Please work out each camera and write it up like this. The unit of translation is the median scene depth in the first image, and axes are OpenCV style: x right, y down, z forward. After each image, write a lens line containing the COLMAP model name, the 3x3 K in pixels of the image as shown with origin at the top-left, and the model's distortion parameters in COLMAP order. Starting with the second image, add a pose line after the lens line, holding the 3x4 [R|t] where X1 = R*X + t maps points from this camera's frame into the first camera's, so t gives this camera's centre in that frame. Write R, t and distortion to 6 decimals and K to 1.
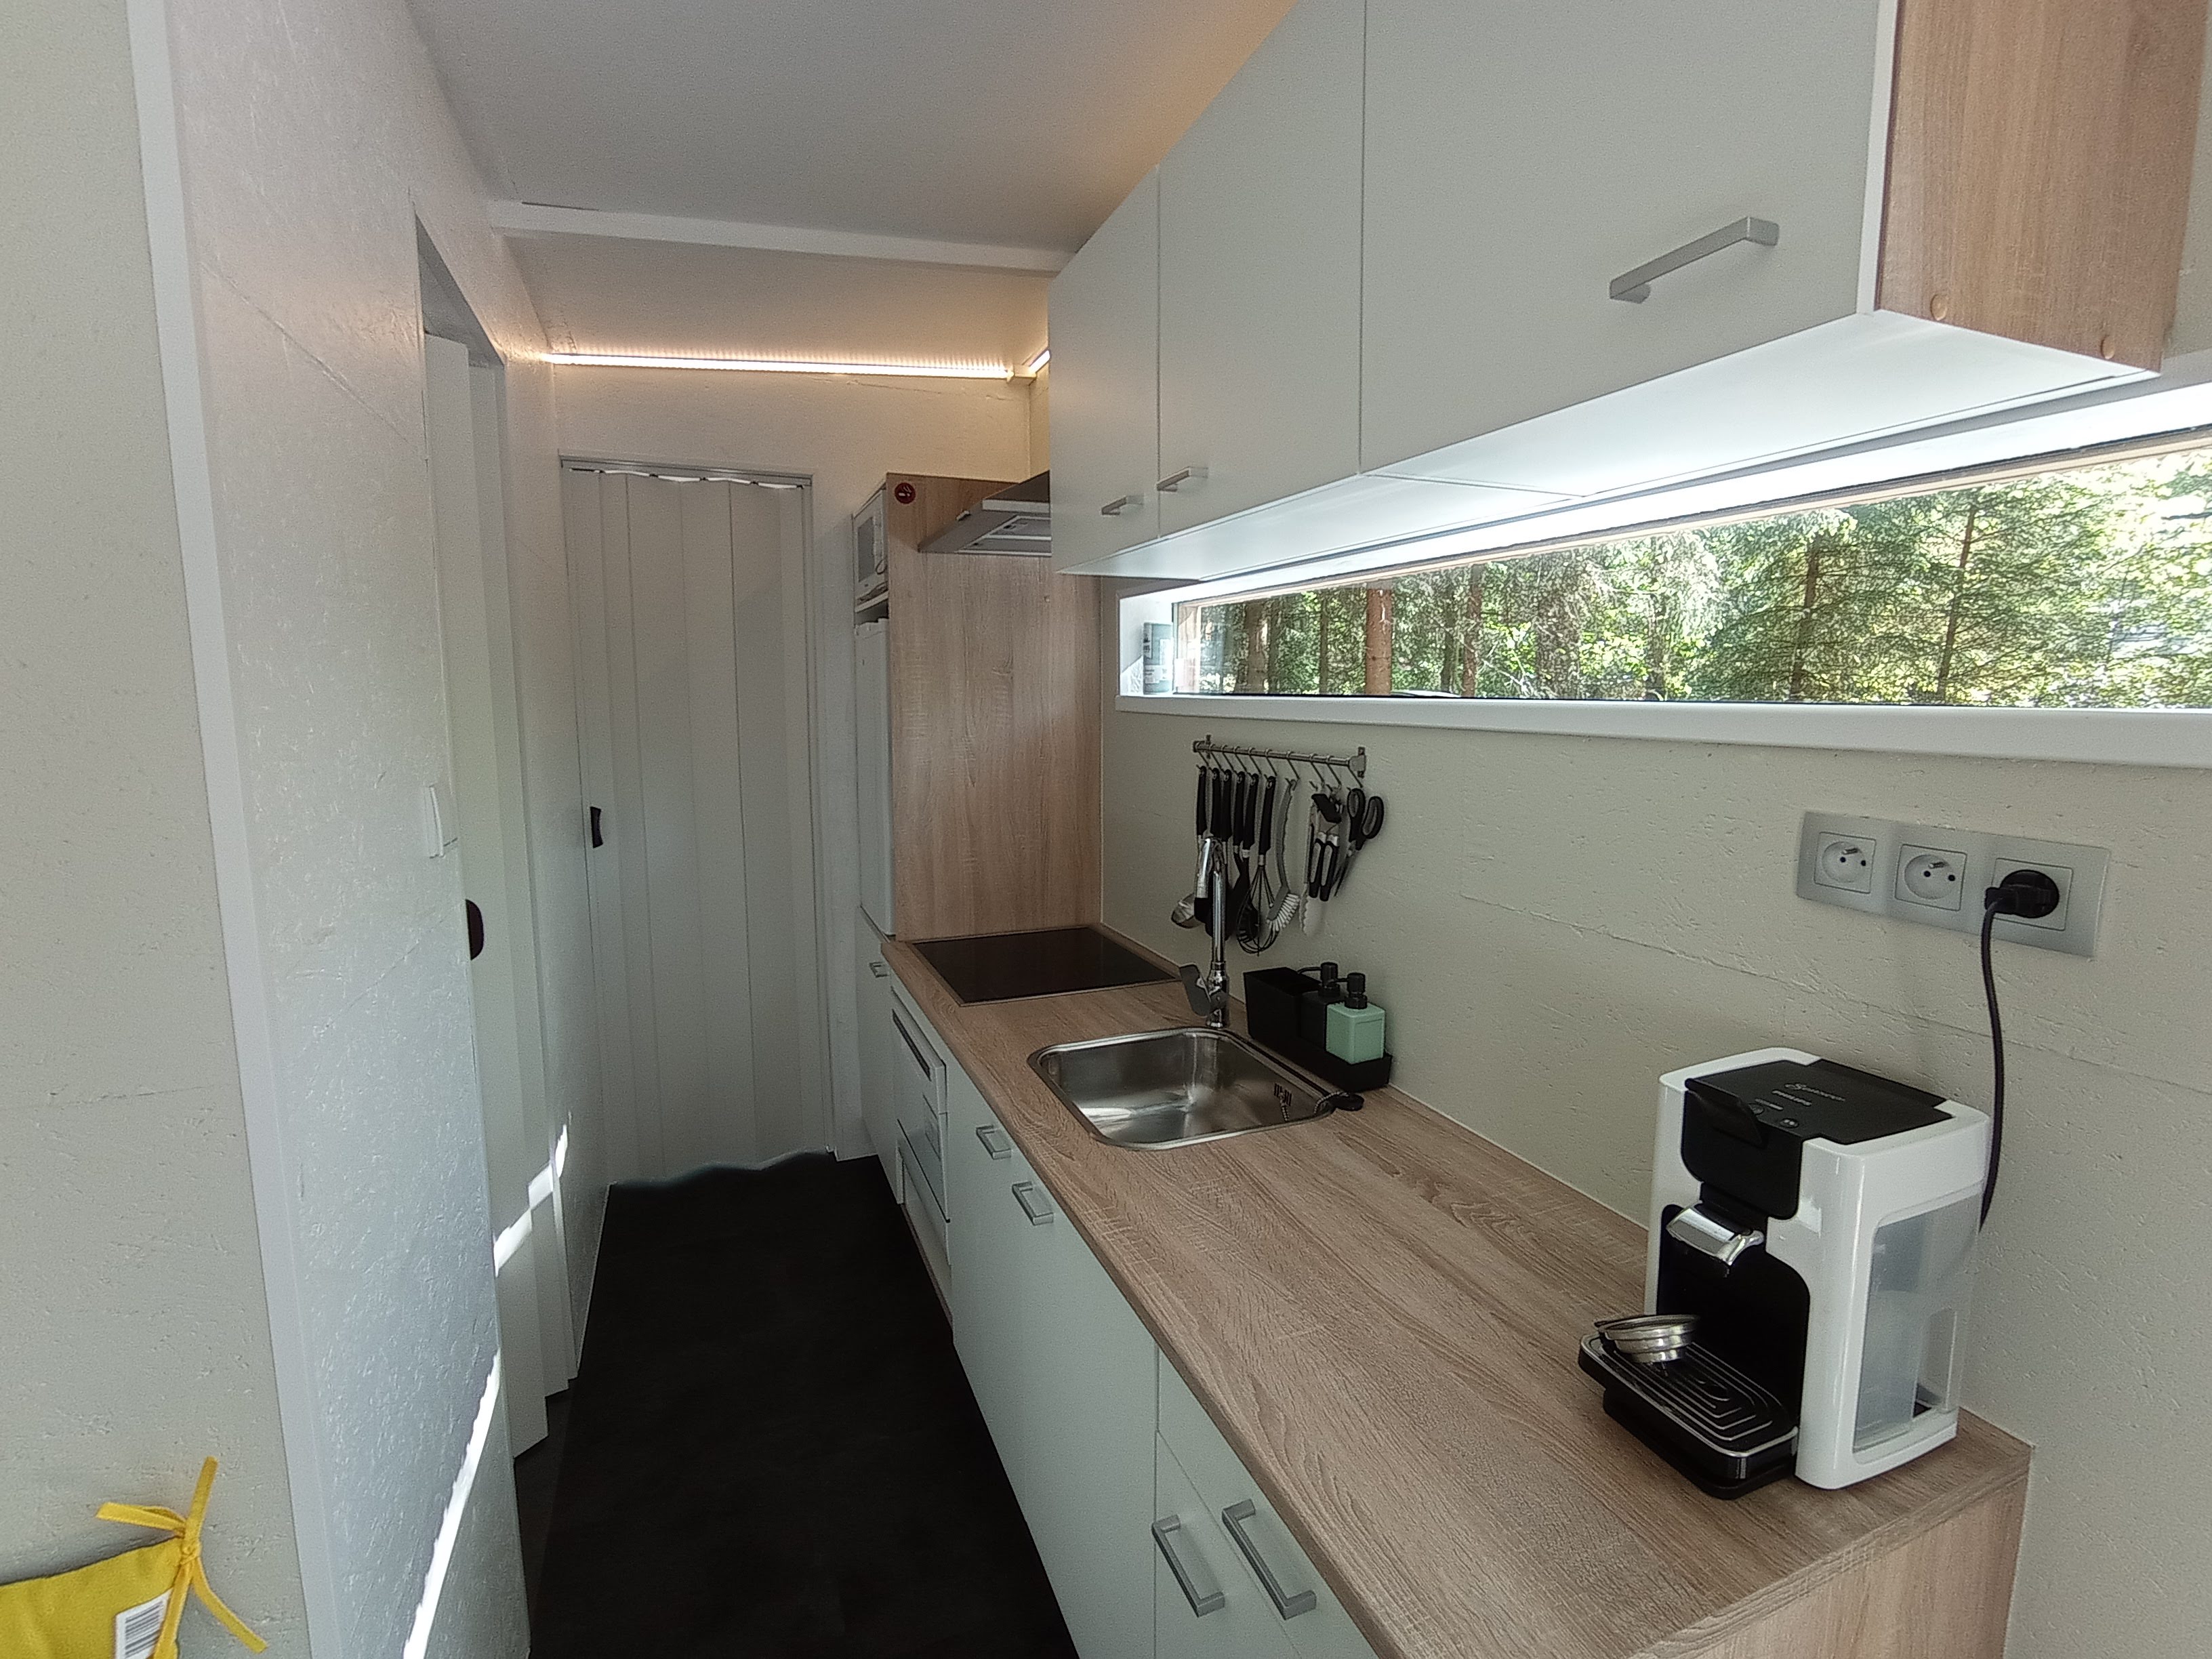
lens RADIAL K [[1042.9, 0, 1117.8], [0, 1042.9, 821.5], [0, 0, 1]] dist [-0.045433, 0.046962]
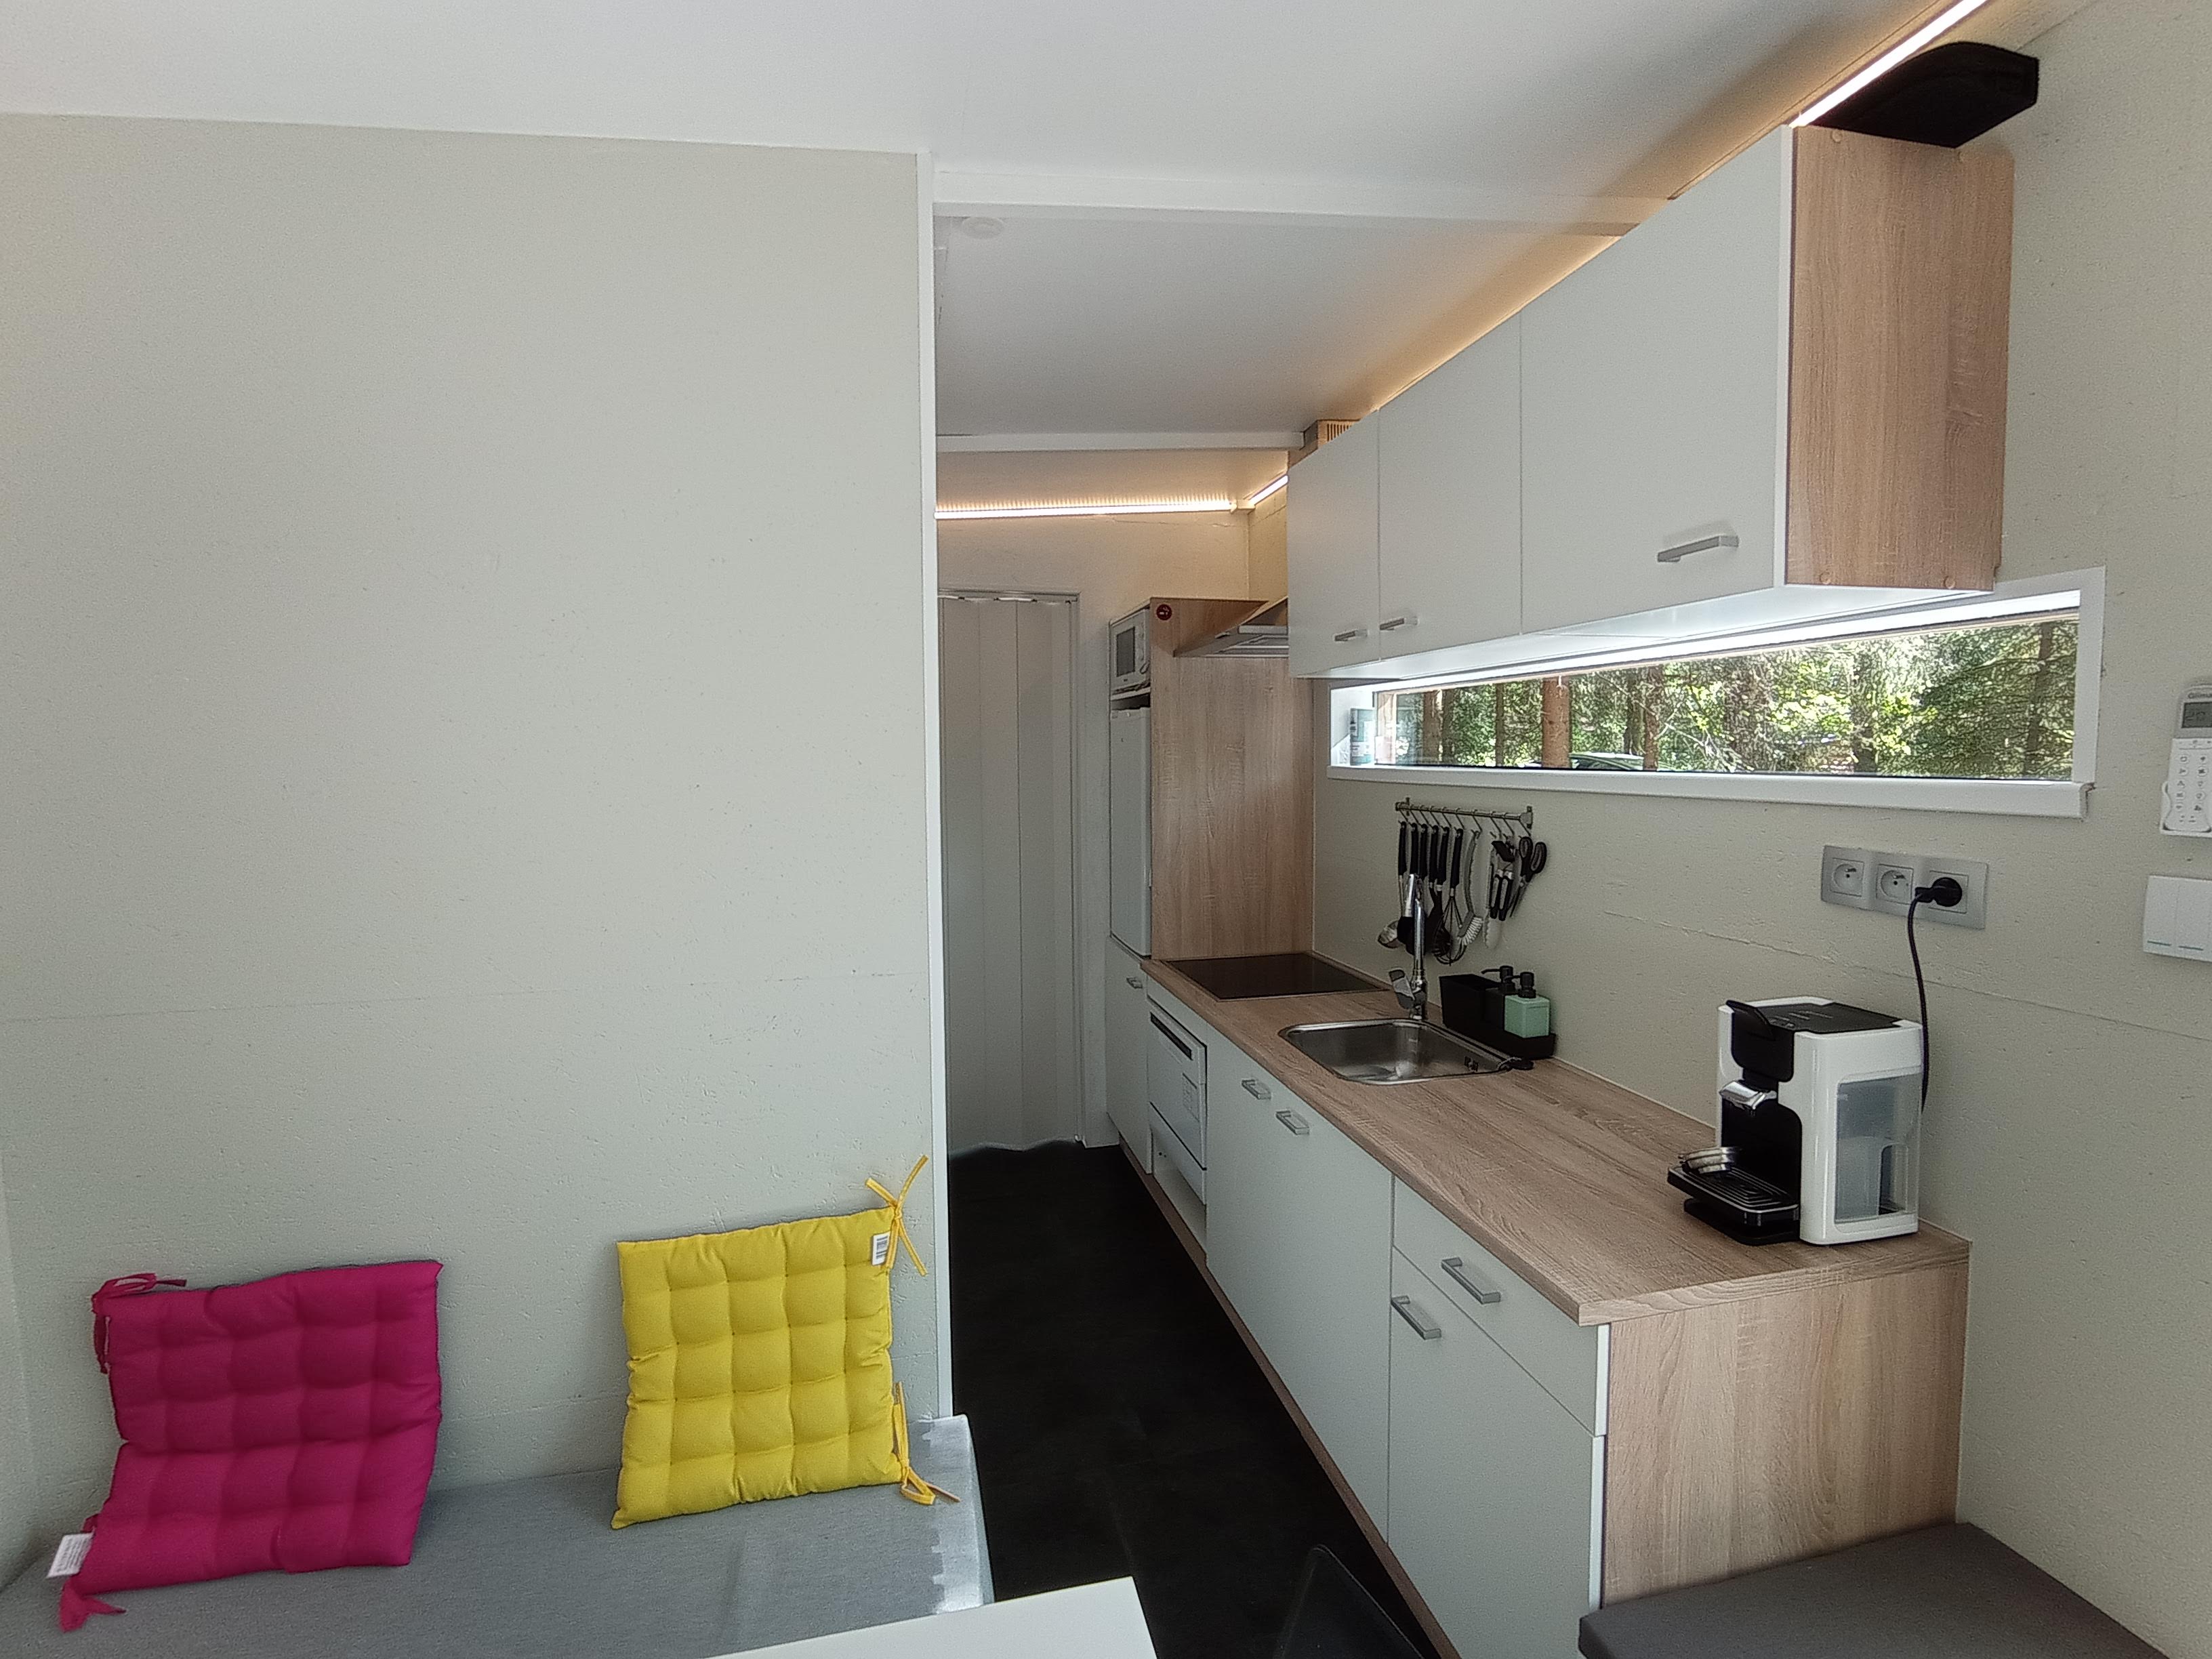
lens RADIAL K [[1042.9, 0, 1117.8], [0, 1042.9, 821.5], [0, 0, 1]] dist [-0.045433, 0.046962]
pose [[0.987431, 0.001970, -0.158039, -0.070226], [-0.011483, 0.998174, -0.059301, 0.029650], [0.157633, 0.060370, 0.985651, -0.354623]]
